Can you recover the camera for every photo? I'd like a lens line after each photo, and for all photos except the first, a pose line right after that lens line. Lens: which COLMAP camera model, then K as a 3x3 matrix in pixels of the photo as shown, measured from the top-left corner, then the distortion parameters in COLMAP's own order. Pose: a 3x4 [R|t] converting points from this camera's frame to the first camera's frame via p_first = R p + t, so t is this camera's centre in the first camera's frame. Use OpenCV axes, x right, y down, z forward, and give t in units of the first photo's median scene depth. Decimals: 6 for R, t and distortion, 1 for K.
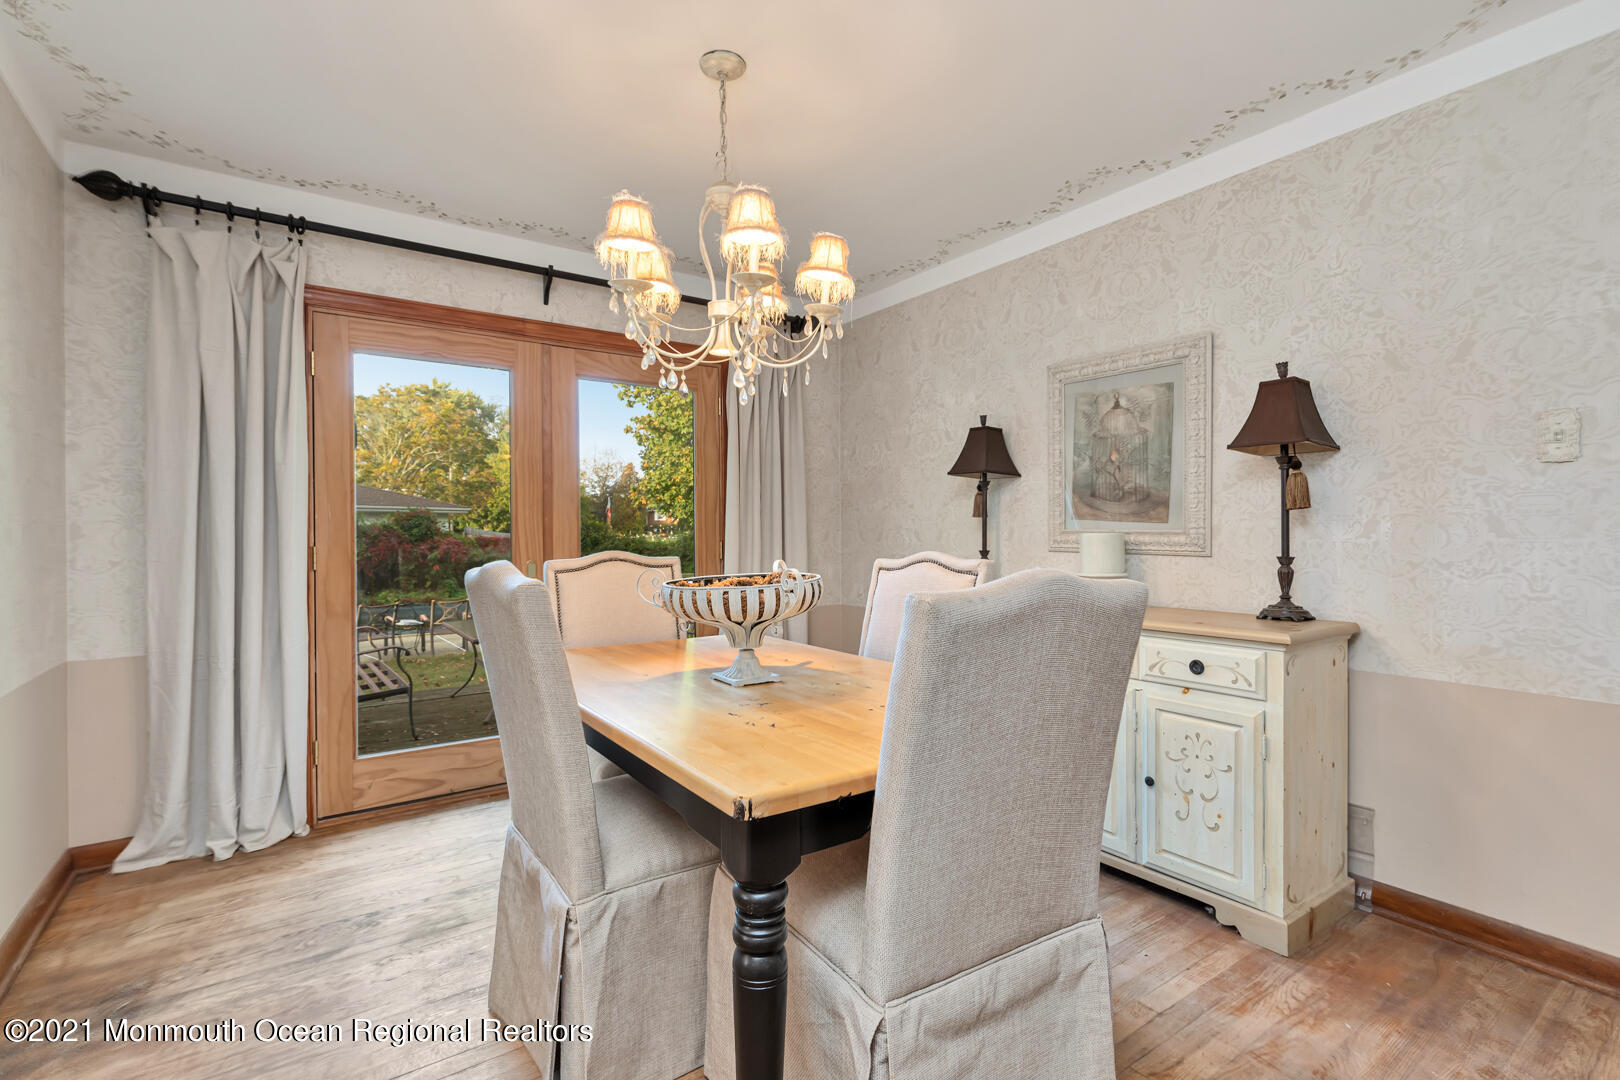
lens RADIAL K [[725.0, 0, 750.6], [0, 725.0, 538.4], [0, 0, 1]] dist [-0.001426, -0.000116]
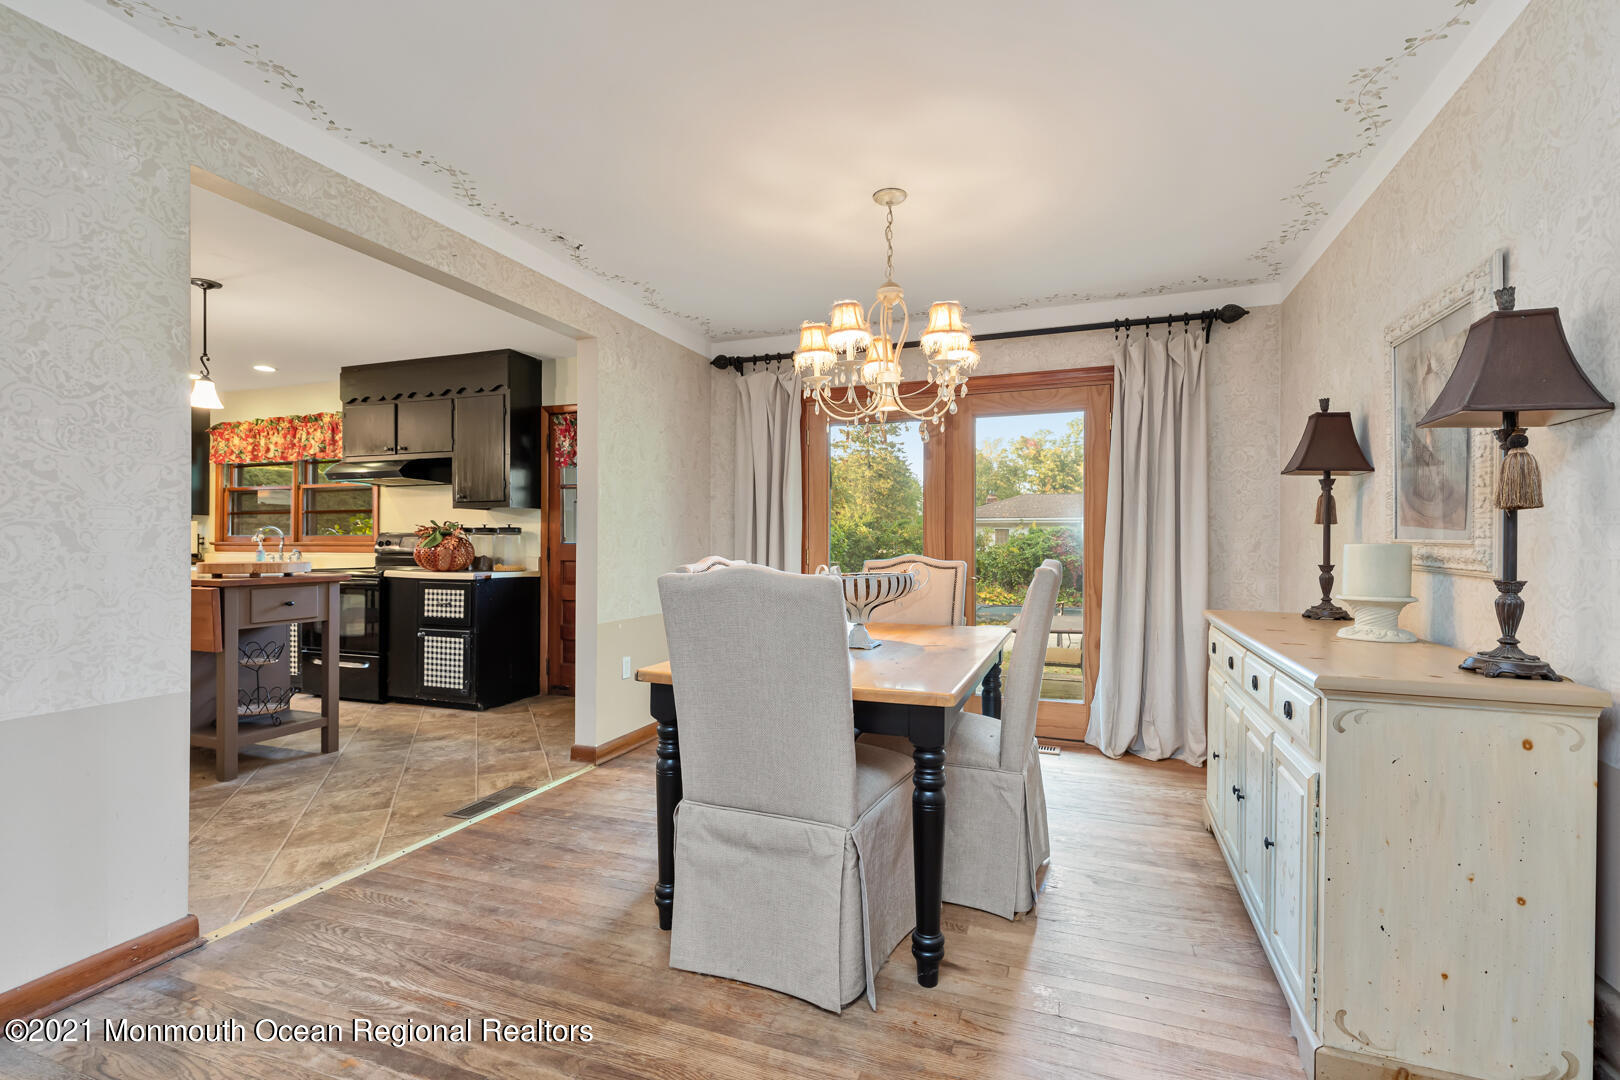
lens RADIAL K [[689.4, 0, 802.1], [0, 689.4, 546.5], [0, 0, 1]] dist [0.001902, 0.000850]
pose [[0.587937, 0.008755, -0.808859, 0.729331], [-0.009438, 0.999948, 0.003964, -0.001812], [0.808852, 0.005304, 0.587989, 0.085370]]
